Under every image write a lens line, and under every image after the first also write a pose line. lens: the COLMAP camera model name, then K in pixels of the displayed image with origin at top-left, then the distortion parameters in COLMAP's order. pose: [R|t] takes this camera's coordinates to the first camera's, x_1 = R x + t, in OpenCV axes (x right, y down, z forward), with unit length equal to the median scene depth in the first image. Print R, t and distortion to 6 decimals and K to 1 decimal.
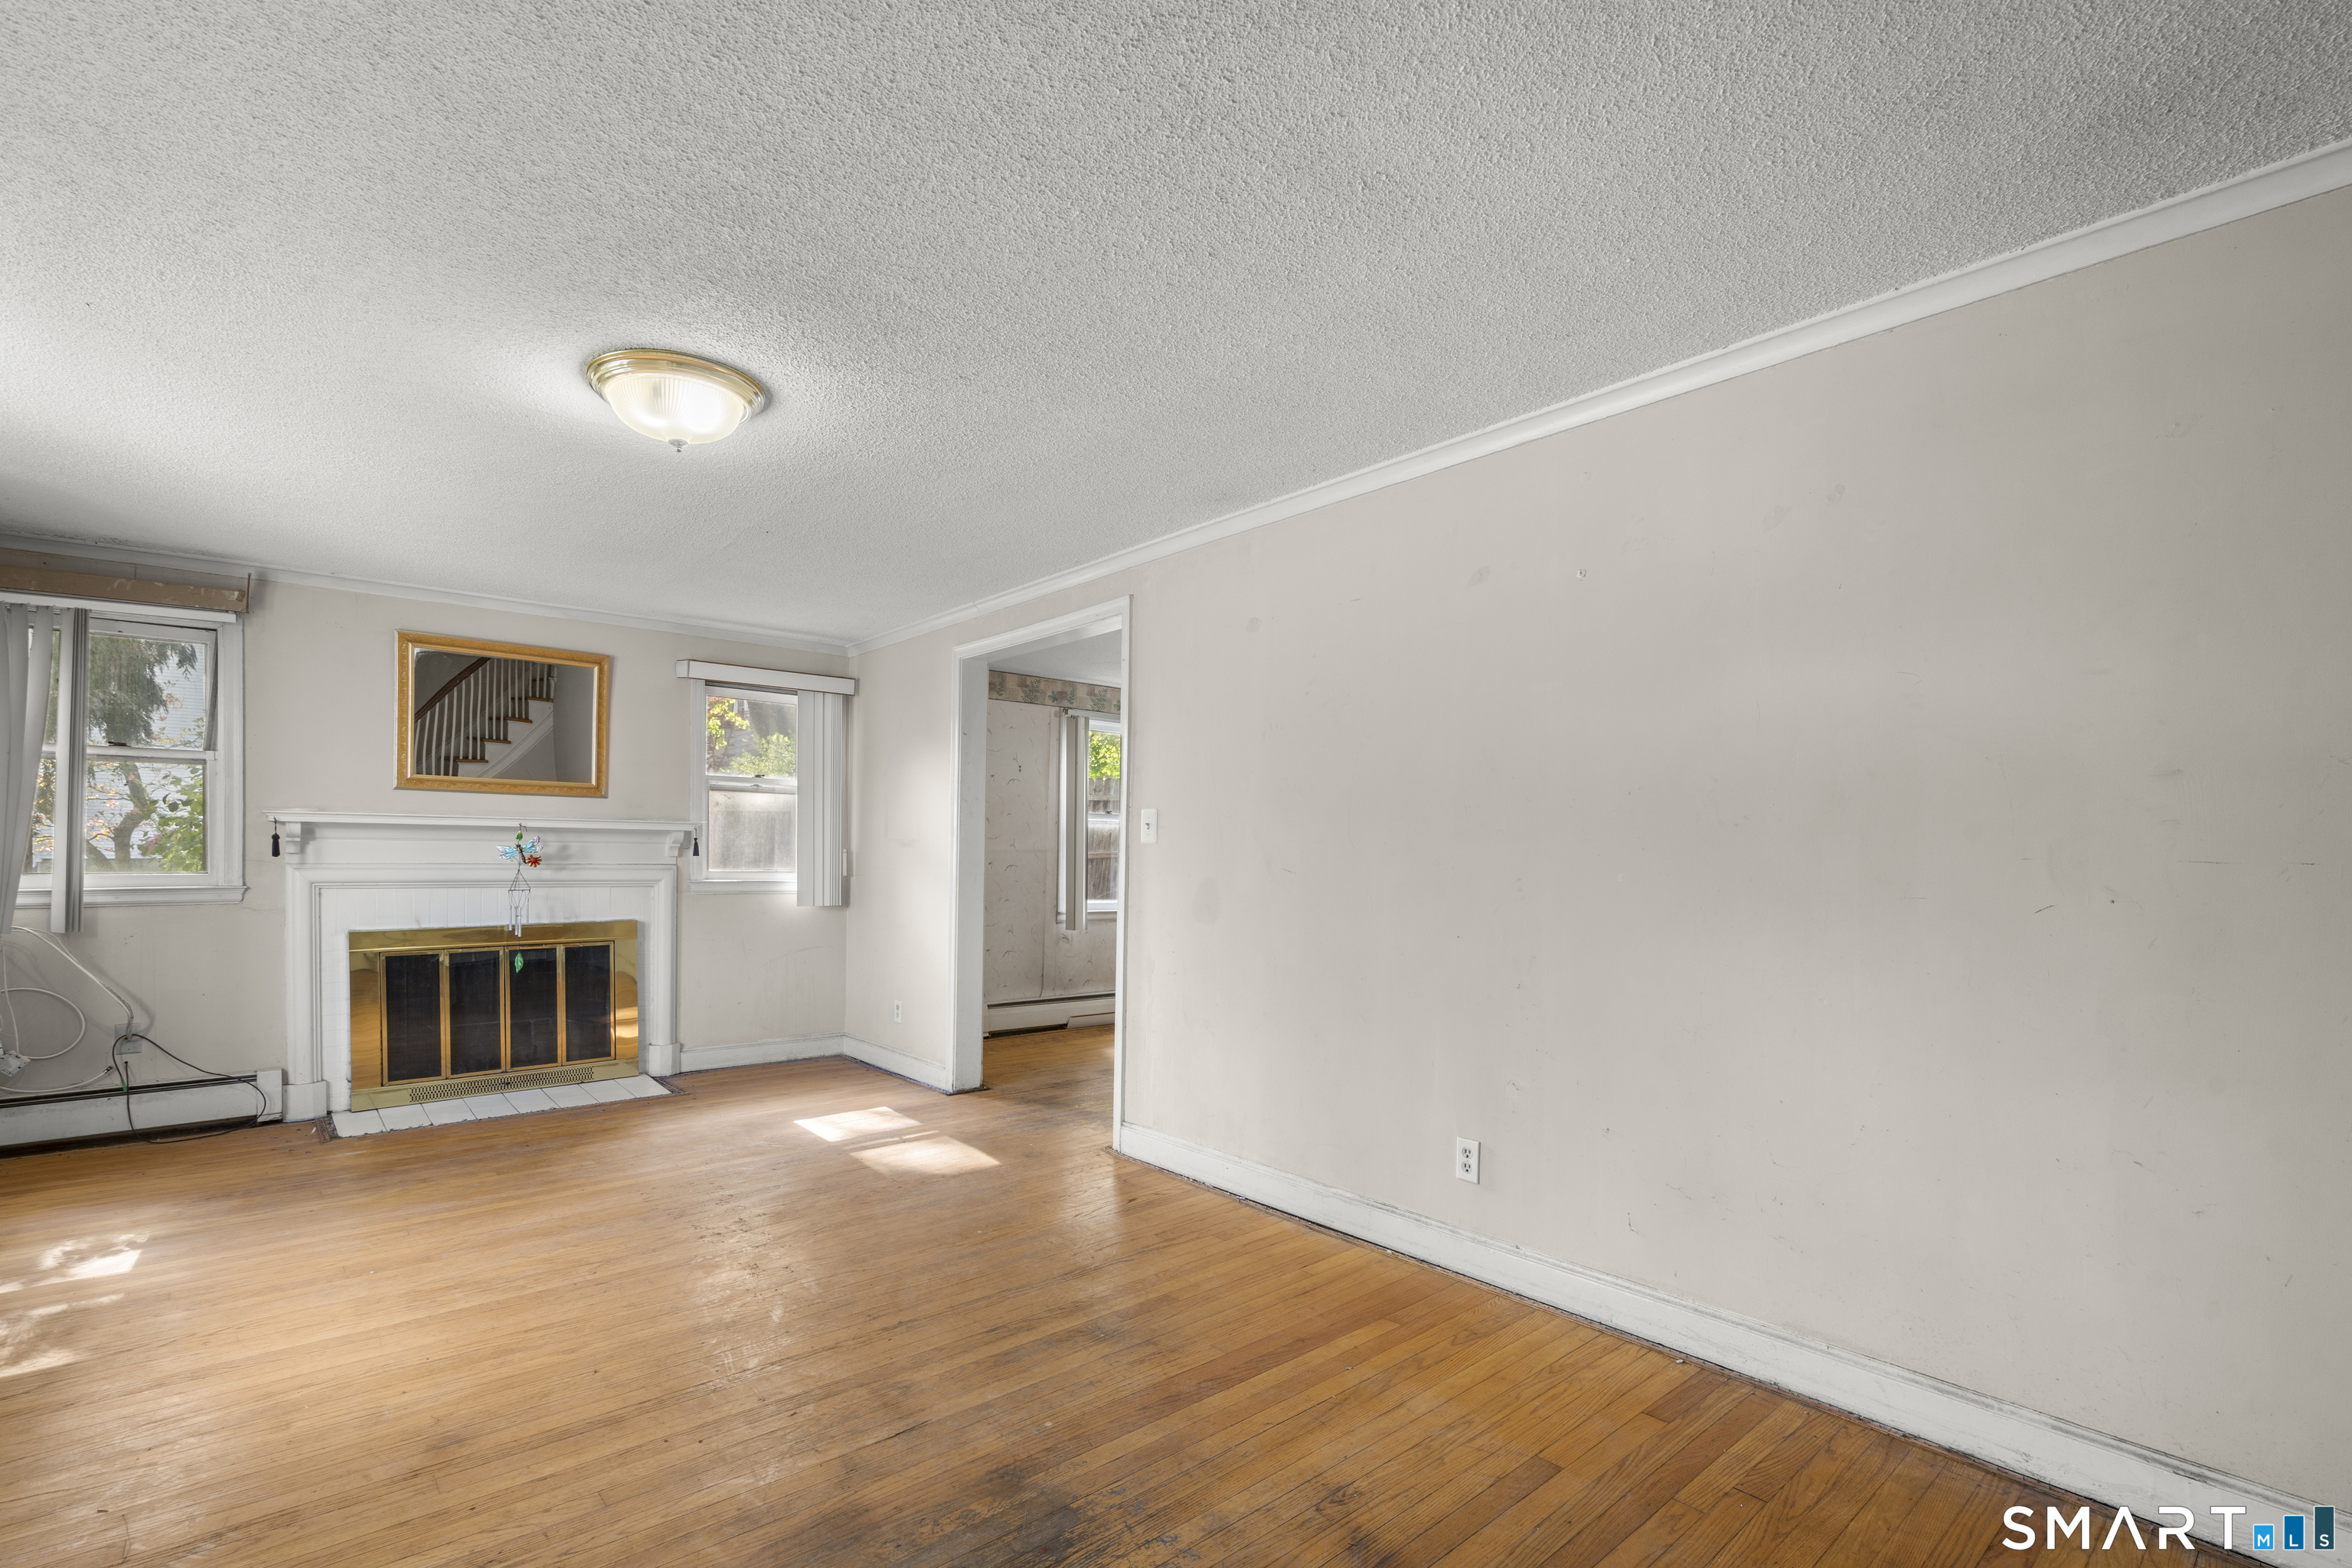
lens RADIAL K [[1083.3, 0, 1162.1], [0, 1083.3, 866.8], [0, 0, 1]] dist [-0.001025, 0.000264]
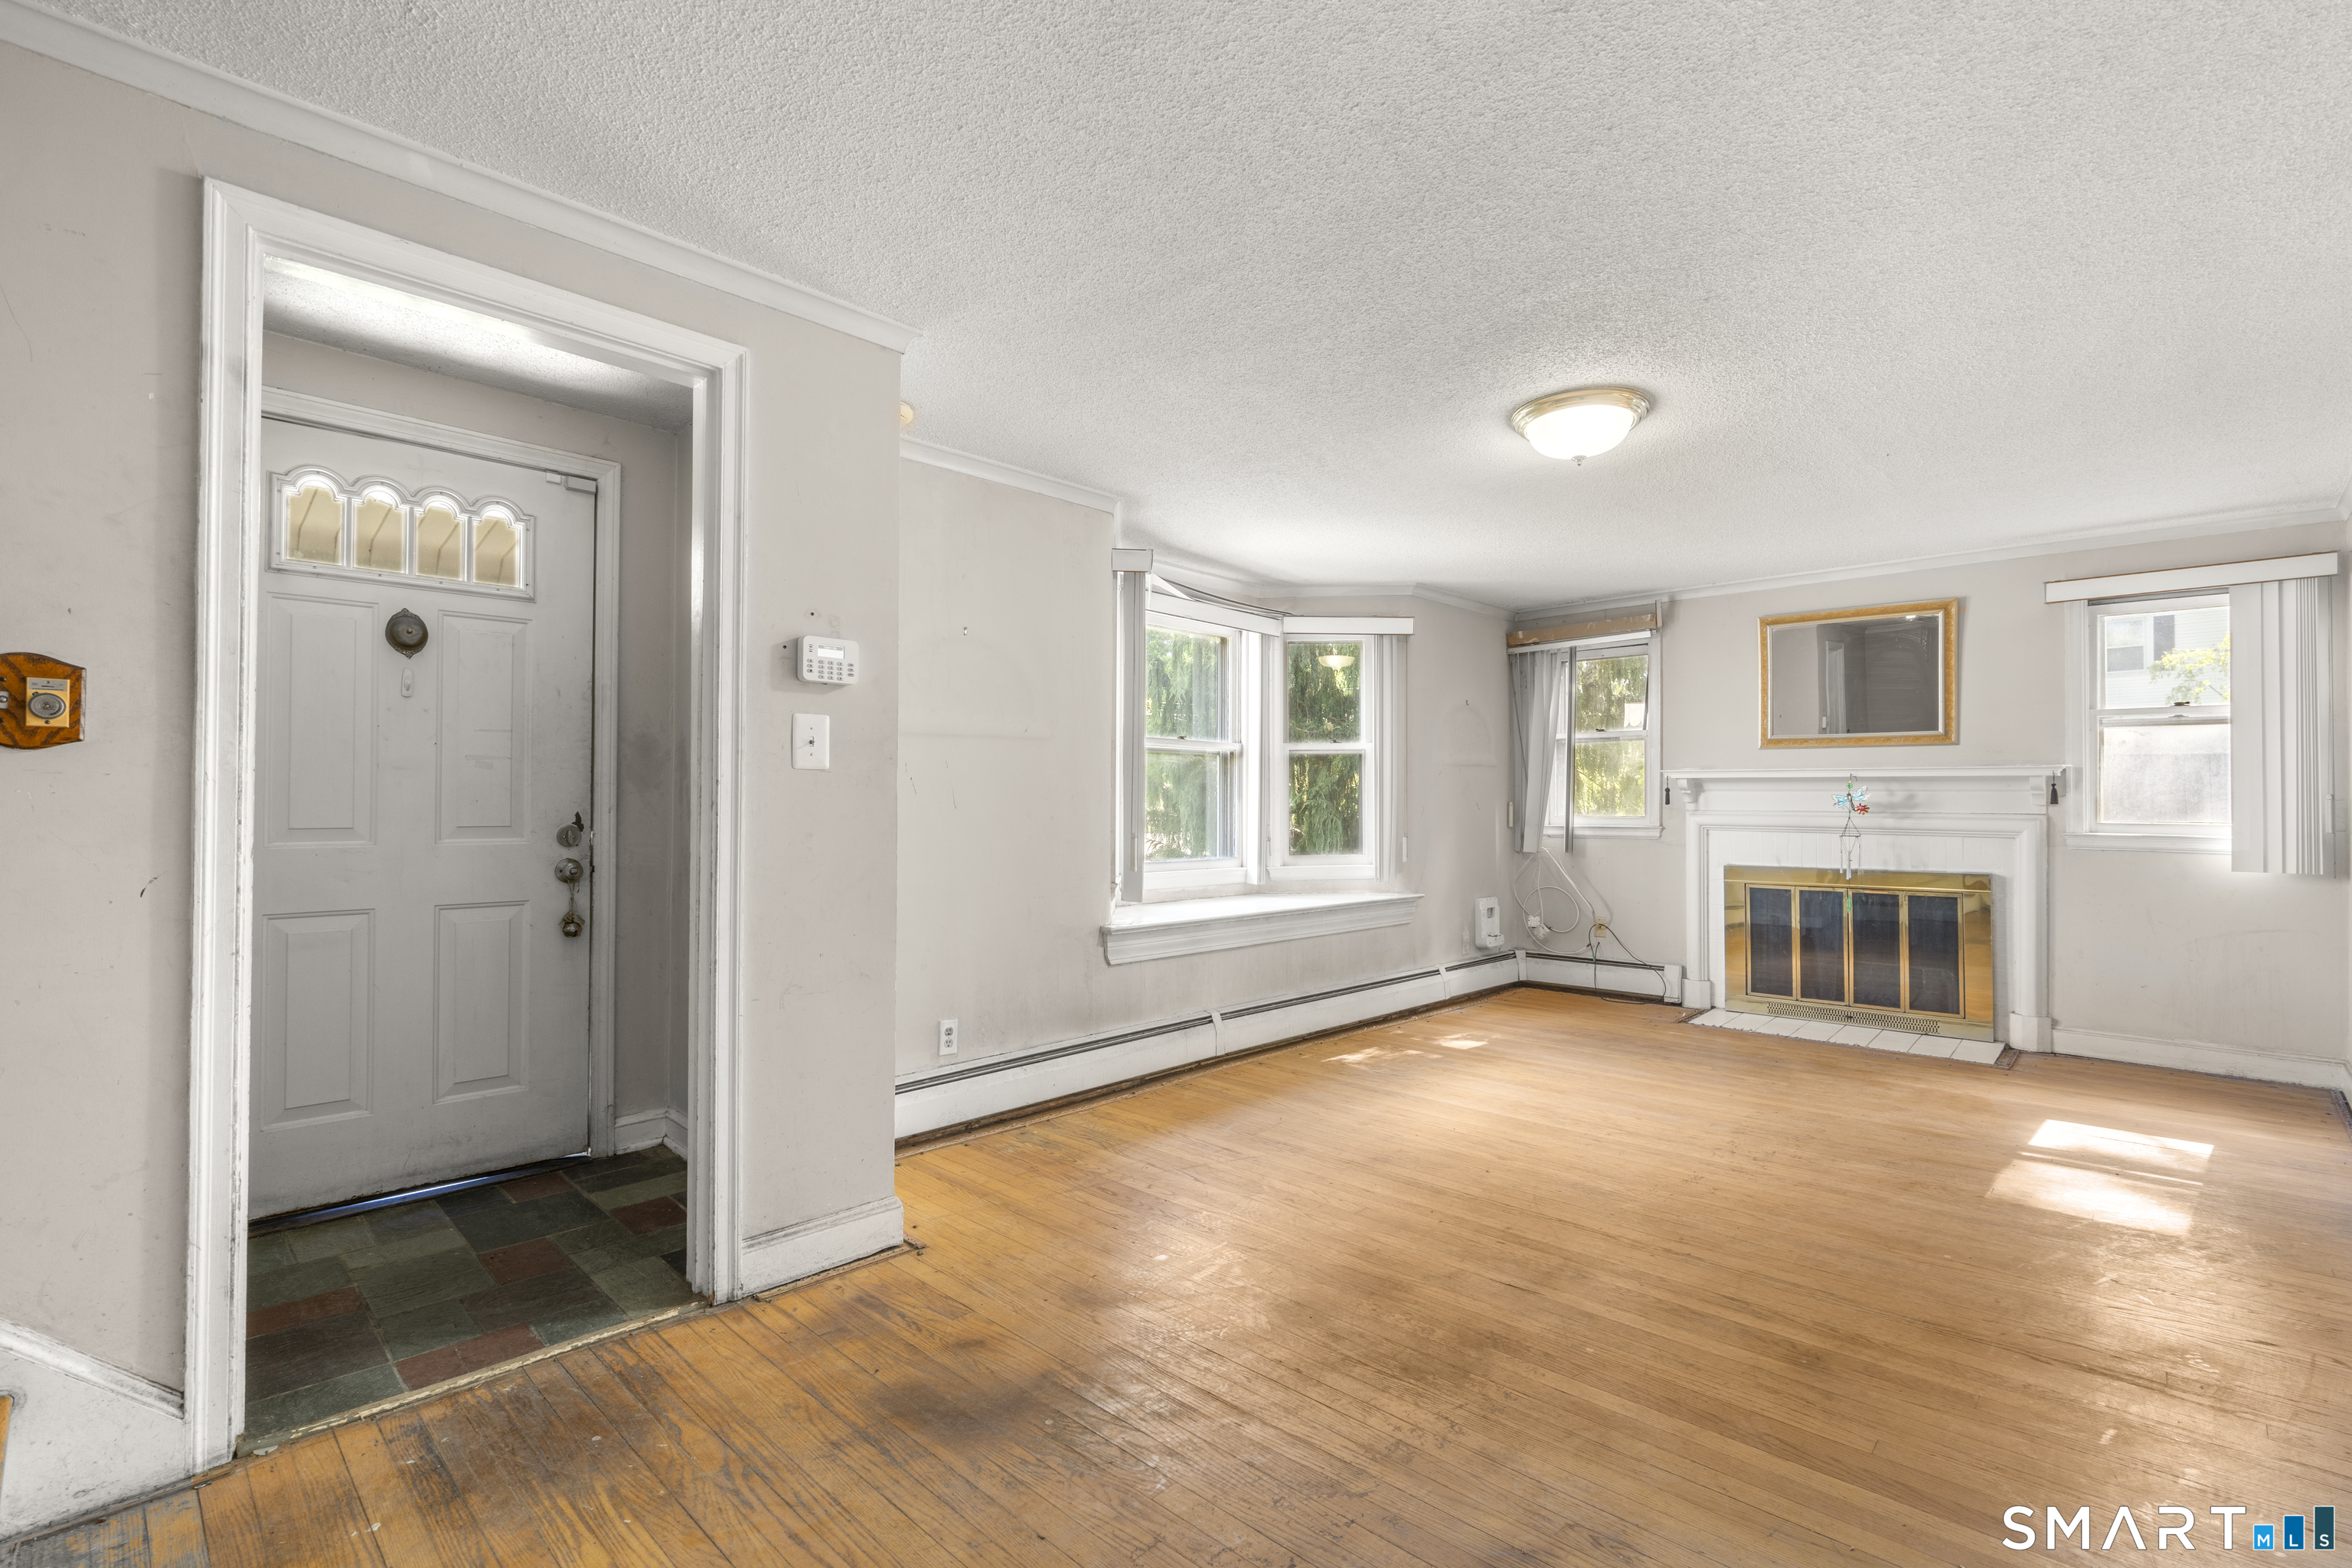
lens RADIAL K [[1053.4, 0, 1174.7], [0, 1053.4, 790.4], [0, 0, 1]] dist [-0.009589, 0.003814]
pose [[0.101462, -0.021143, -0.994615, 0.388161], [-0.018969, 0.999551, -0.023183, 0.013523], [0.994659, 0.021219, 0.101016, 0.239254]]
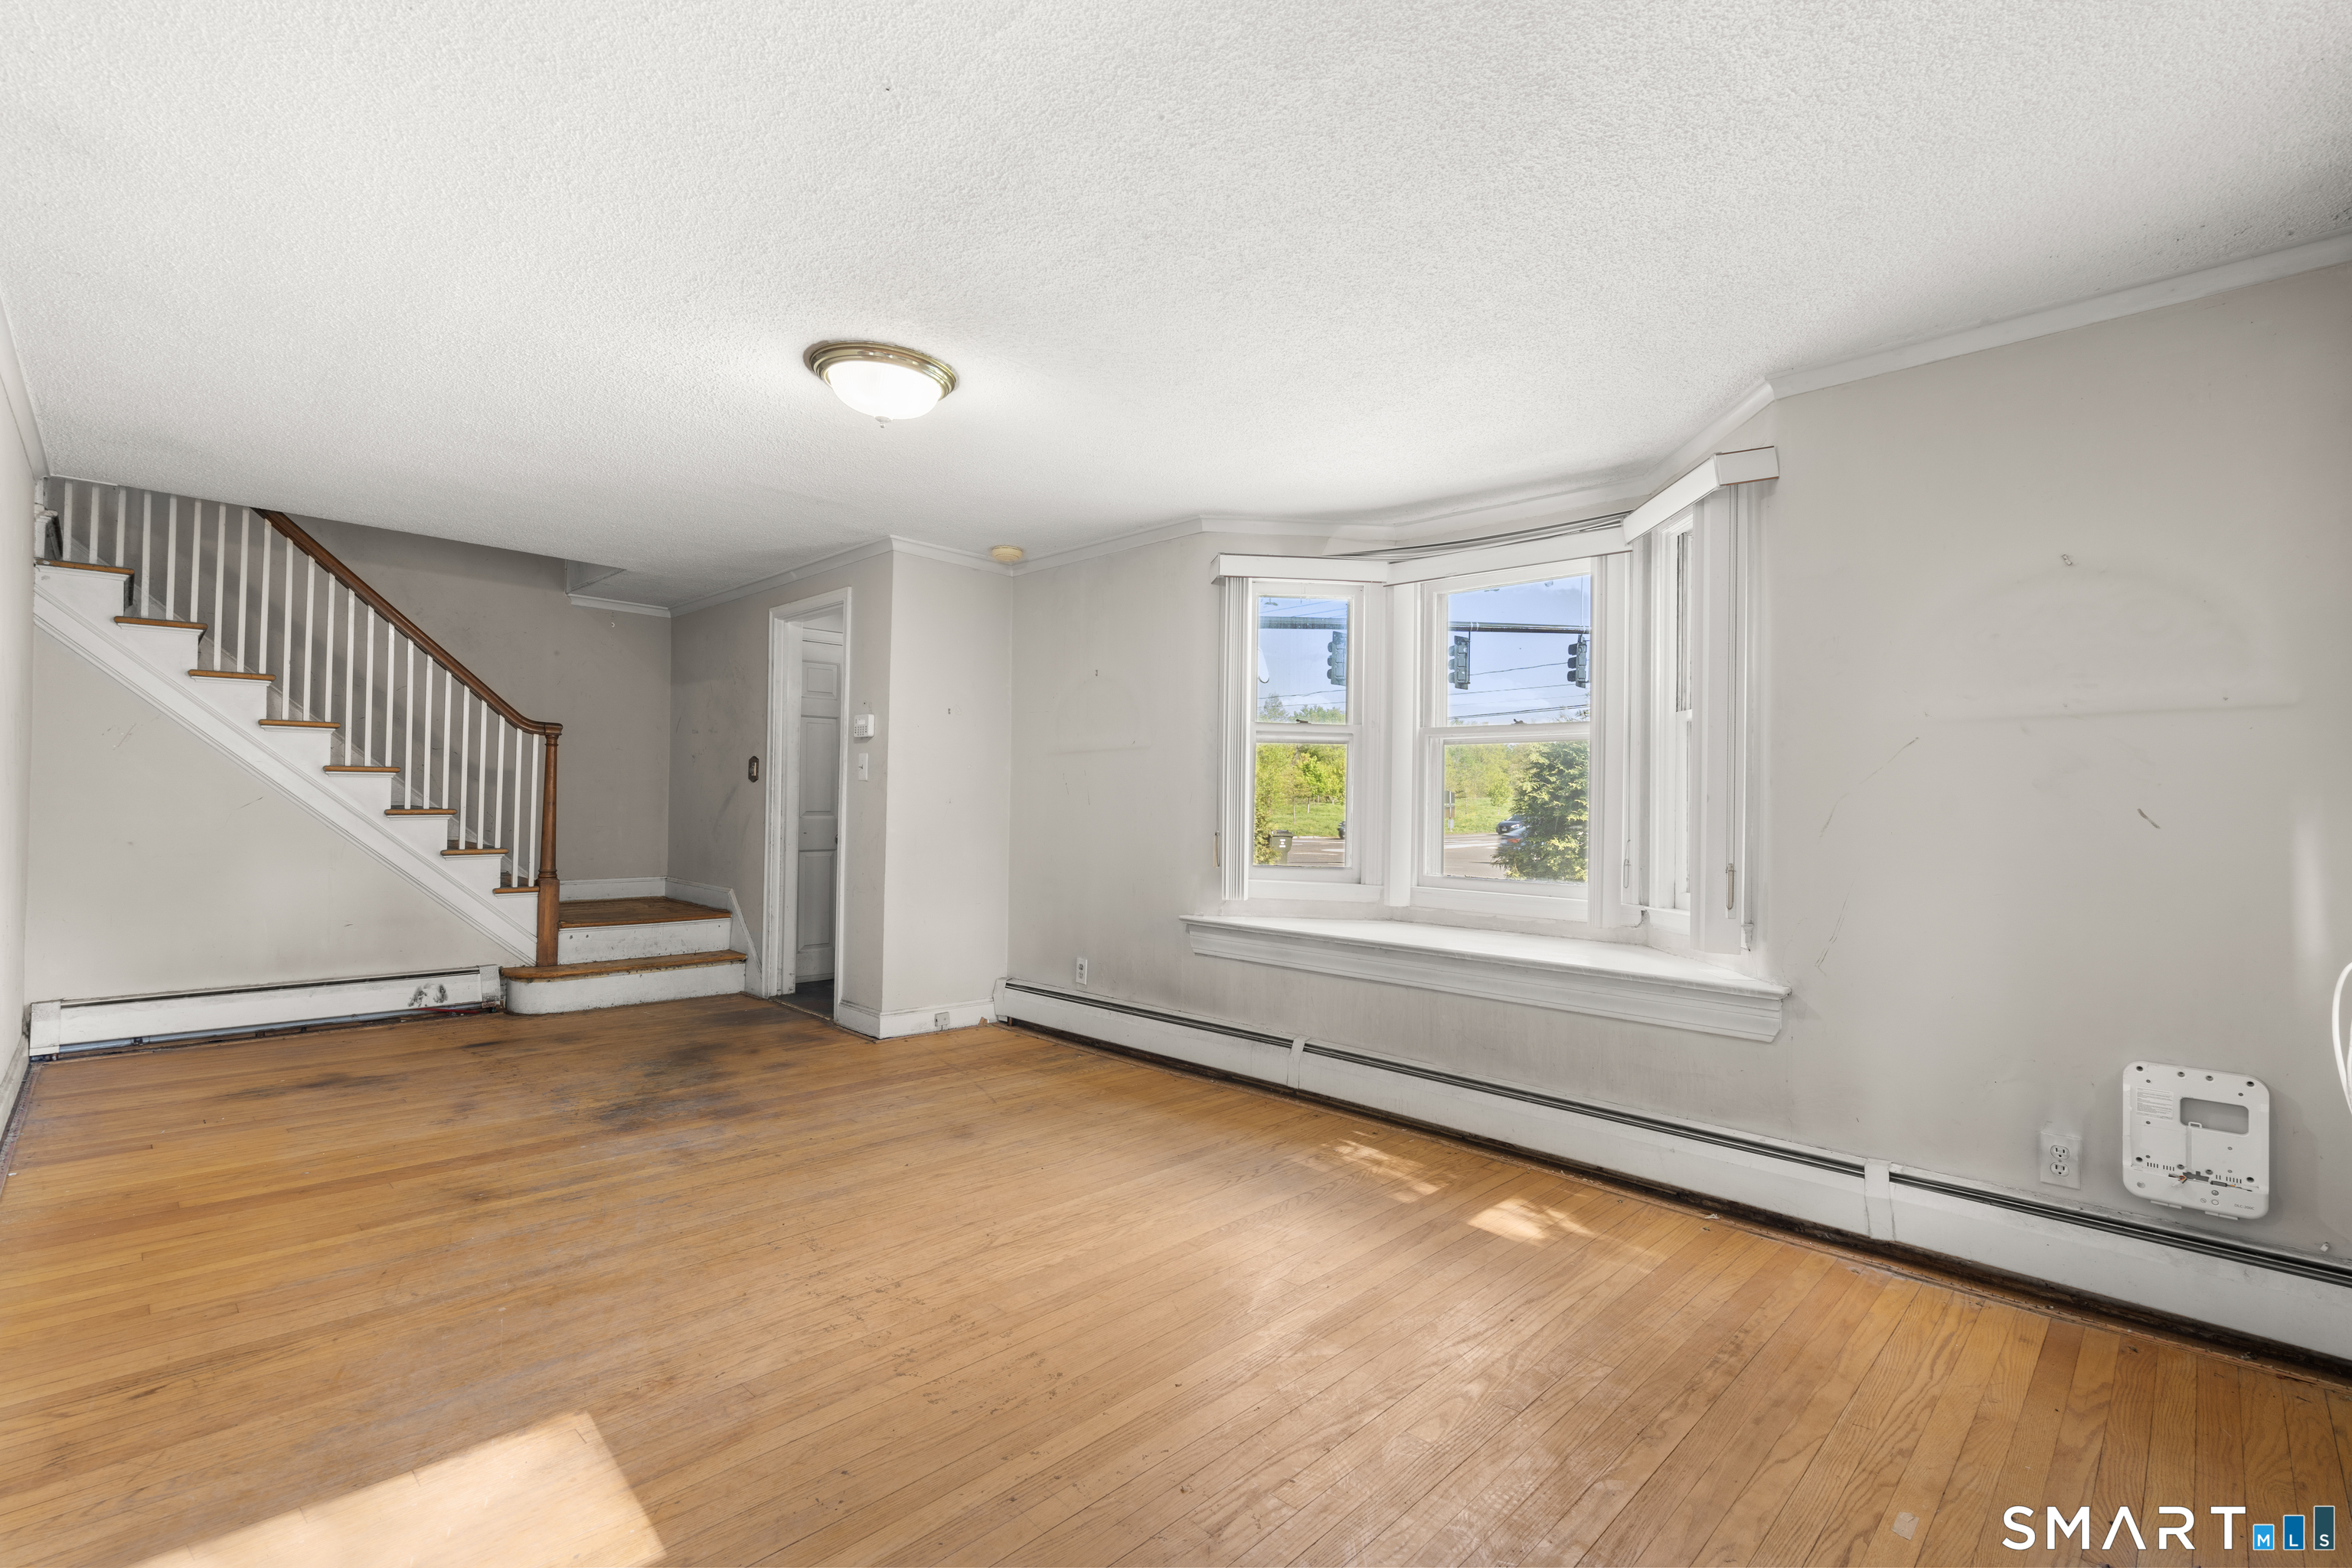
lens RADIAL K [[1053.4, 0, 1174.7], [0, 1053.4, 790.4], [0, 0, 1]] dist [-0.009589, 0.003814]
pose [[-0.995638, -0.024707, -0.089974, -0.371820], [-0.024991, 0.999686, 0.002029, -0.006698], [0.089896, 0.004269, -0.995942, 1.196003]]
